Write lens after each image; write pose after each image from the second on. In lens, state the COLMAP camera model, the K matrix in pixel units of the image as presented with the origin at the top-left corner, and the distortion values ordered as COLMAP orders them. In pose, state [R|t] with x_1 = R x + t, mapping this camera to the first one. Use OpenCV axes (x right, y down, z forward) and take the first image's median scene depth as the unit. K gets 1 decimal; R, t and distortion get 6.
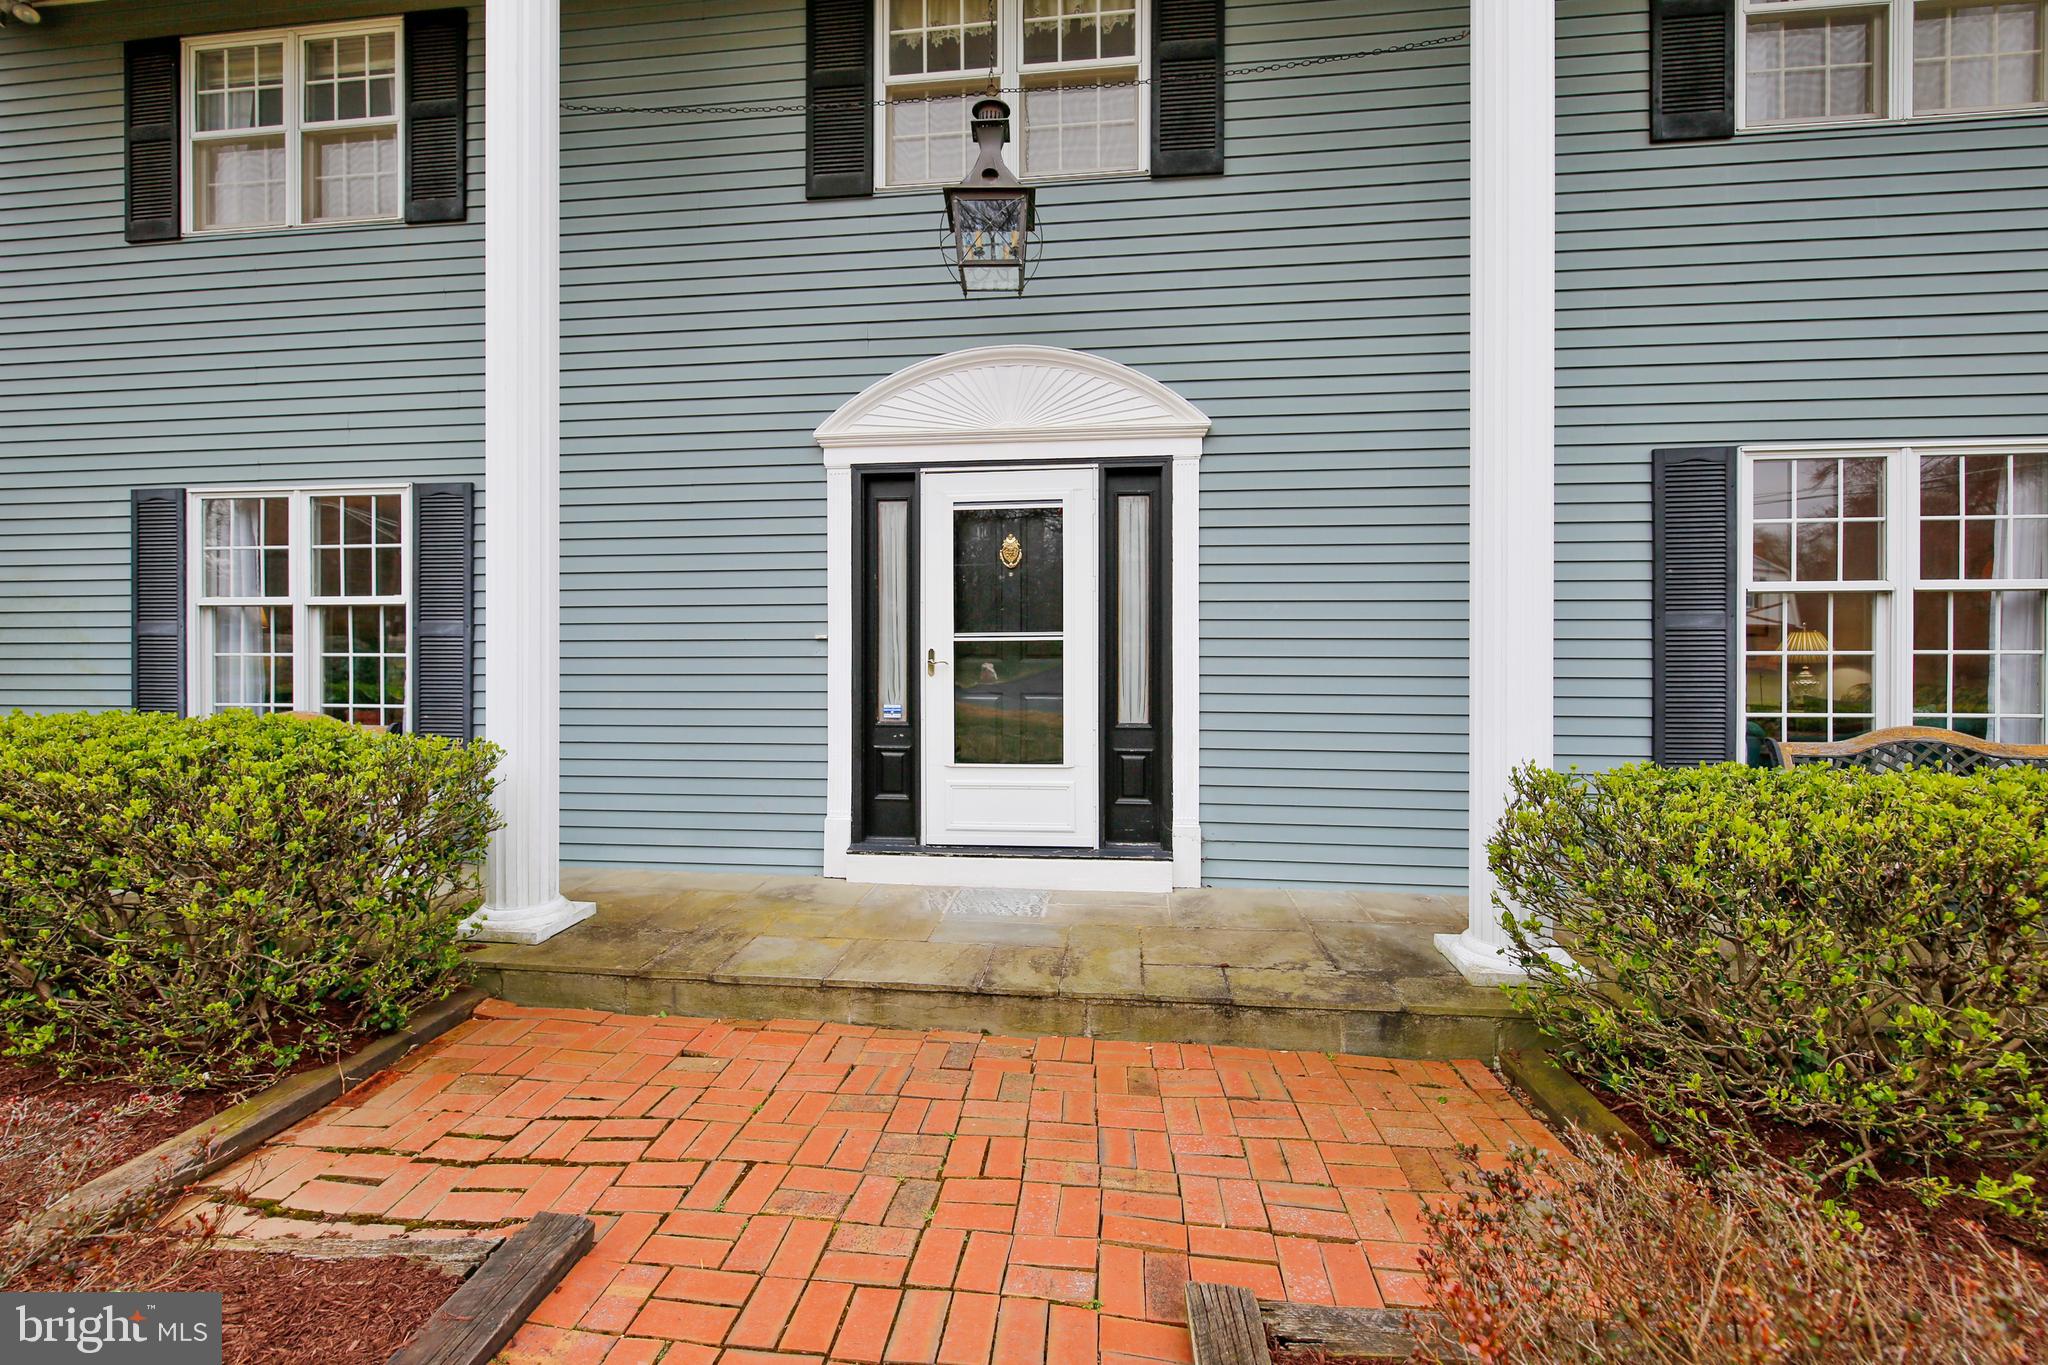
lens RADIAL K [[898.1, 0, 1006.3], [0, 898.1, 662.0], [0, 0, 1]] dist [-0.000155, -0.003435]
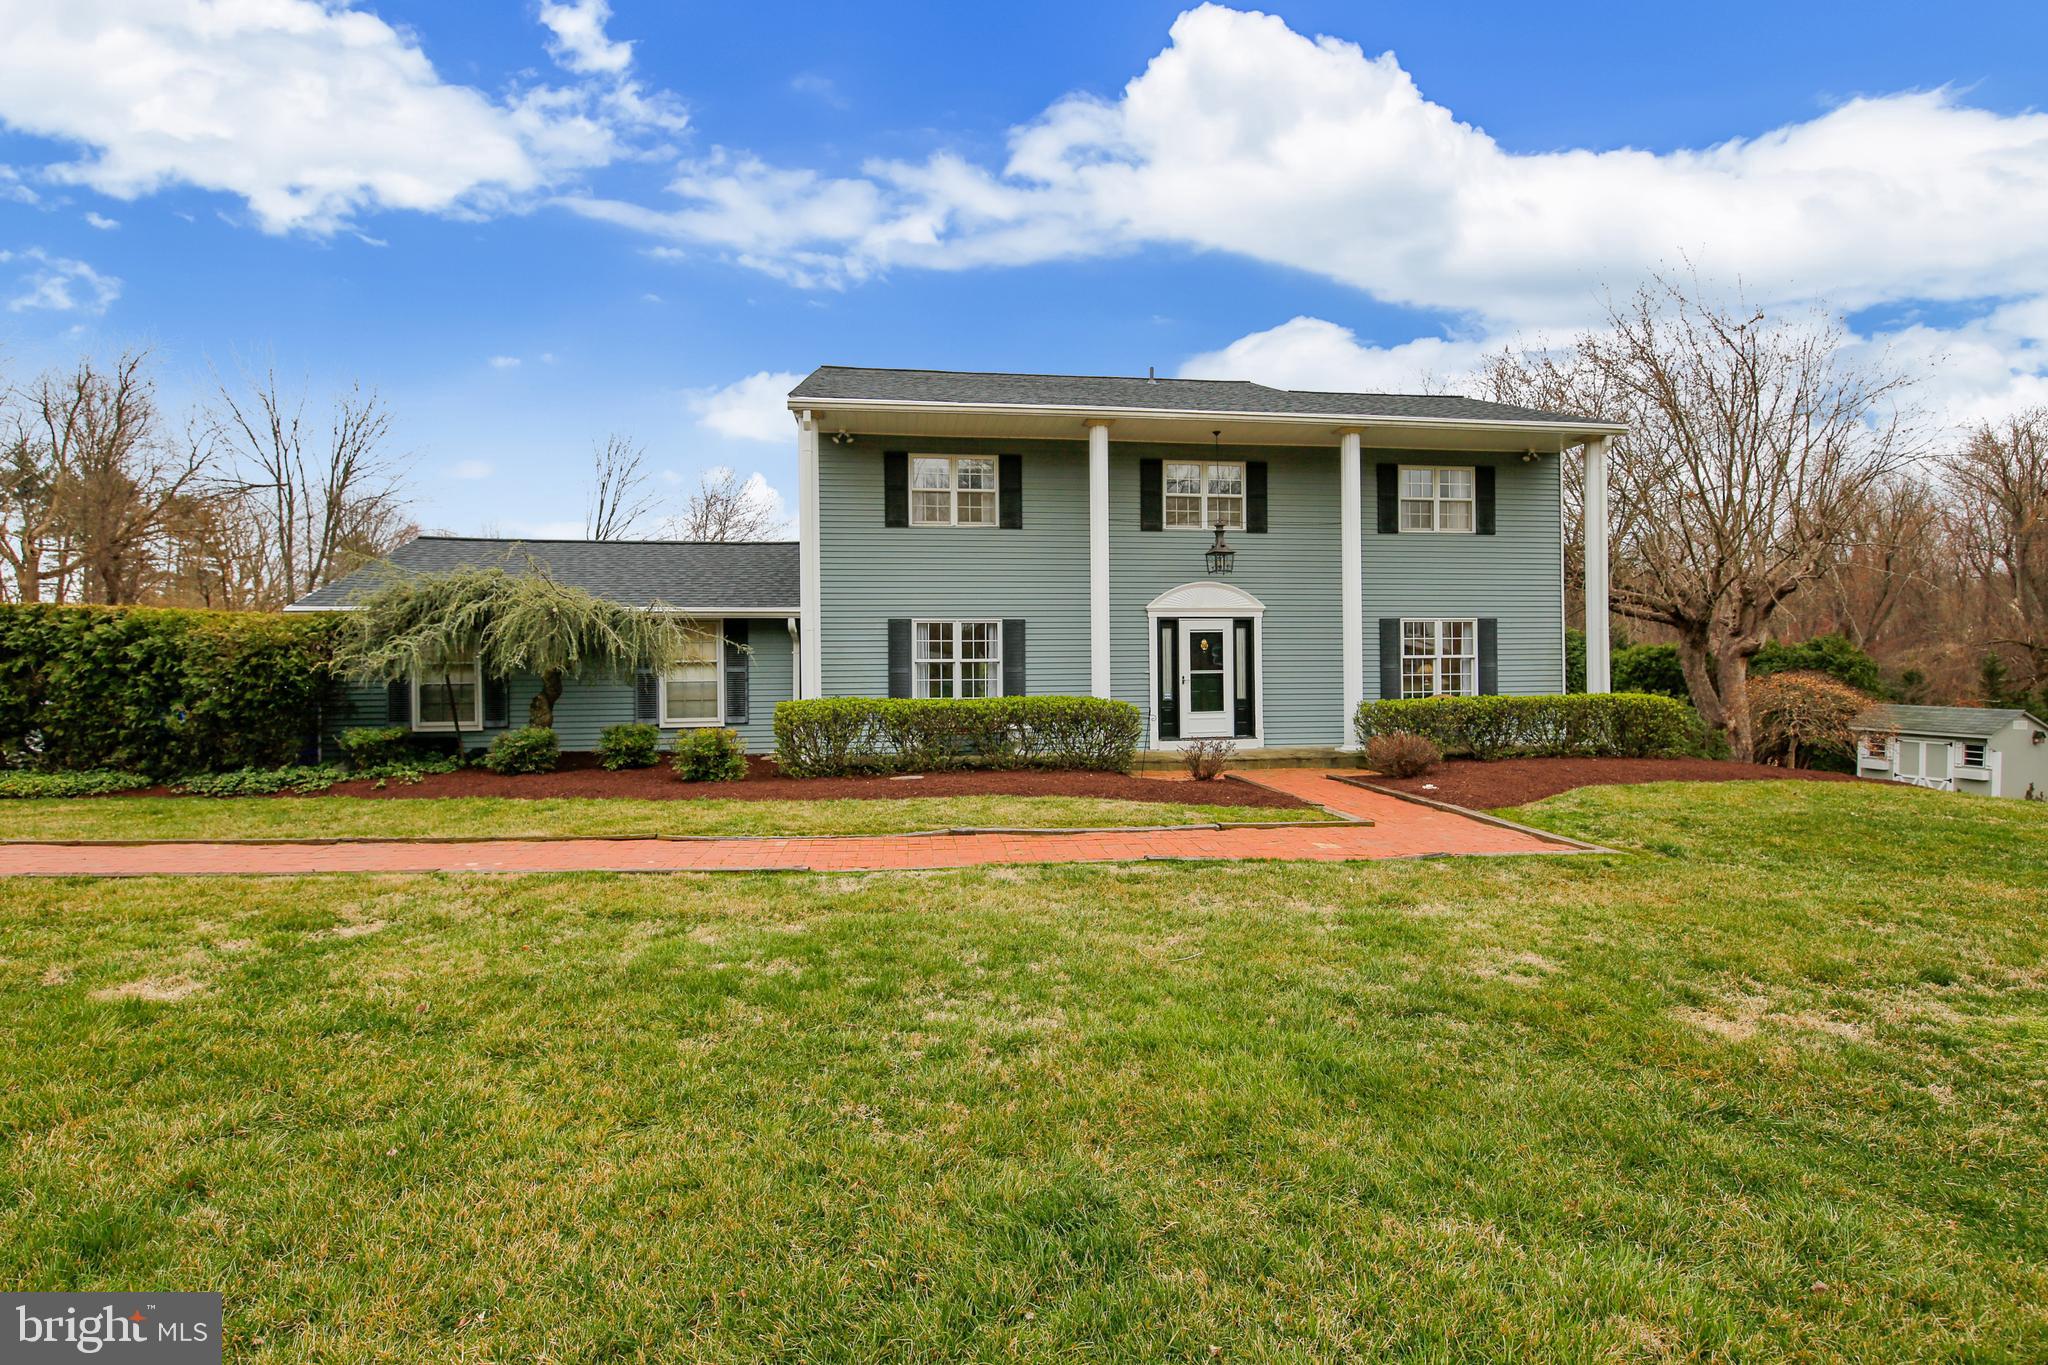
lens RADIAL K [[898.1, 0, 1007.9], [0, 898.1, 683.9], [0, 0, 1]] dist [-0.000155, -0.003435]
pose [[0.966413, -0.010708, 0.256772, -1.512269], [0.012547, 0.999906, -0.005526, 0.023160], [-0.256688, 0.008562, 0.966456, -1.919936]]
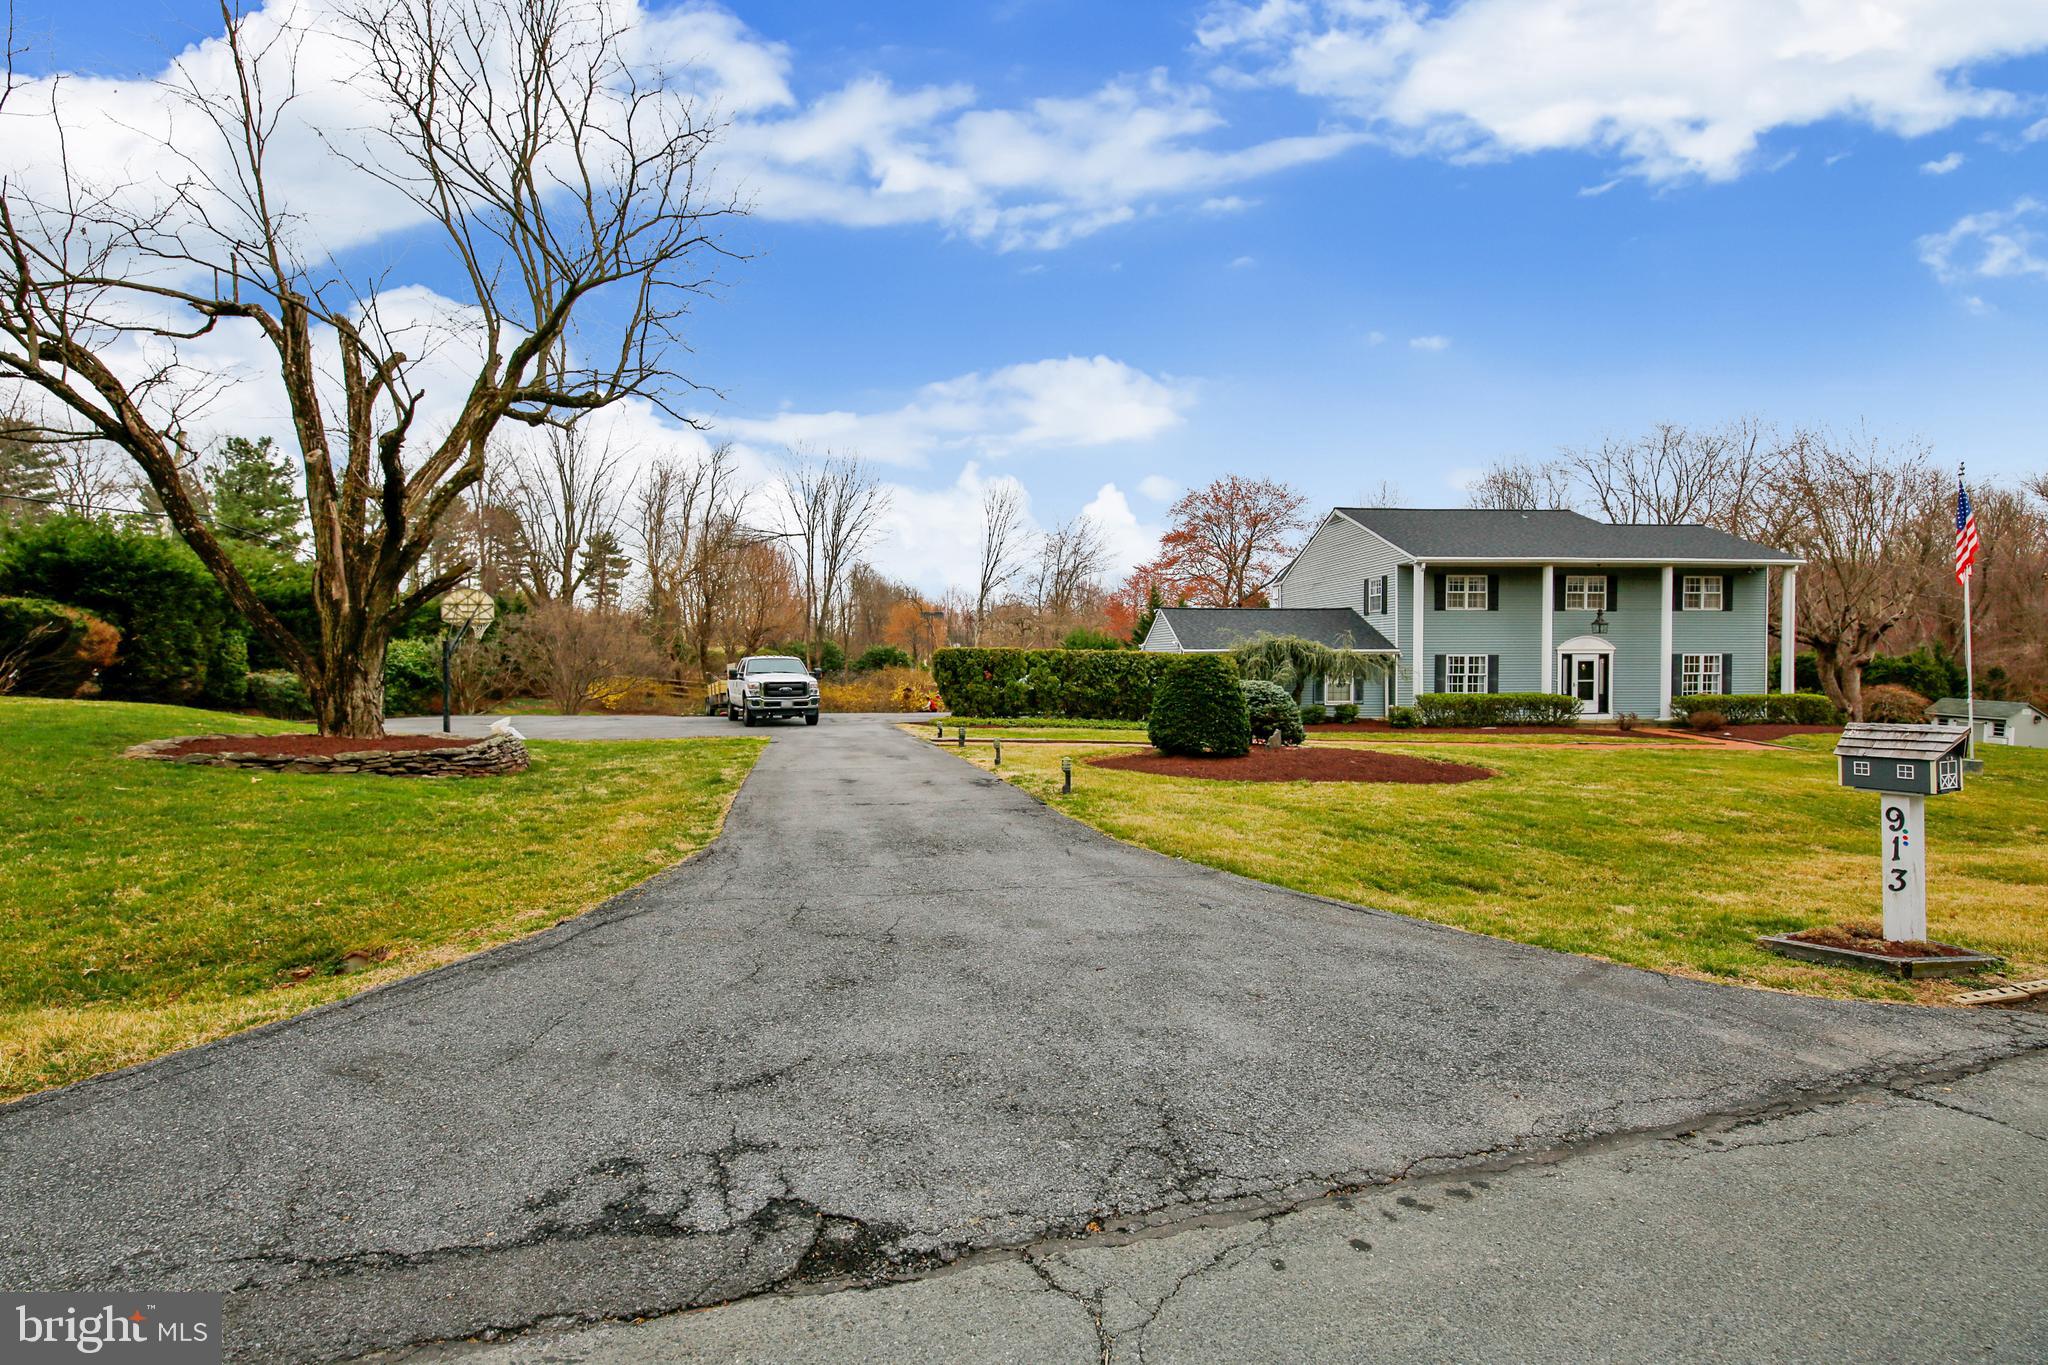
lens RADIAL K [[898.1, 0, 1029.4], [0, 898.1, 677.6], [0, 0, 1]] dist [-0.000155, -0.003435]
pose [[0.978373, -0.005789, 0.206766, -5.256439], [0.003126, 0.999908, 0.013204, -0.147995], [-0.206824, -0.012272, 0.978301, -4.494063]]
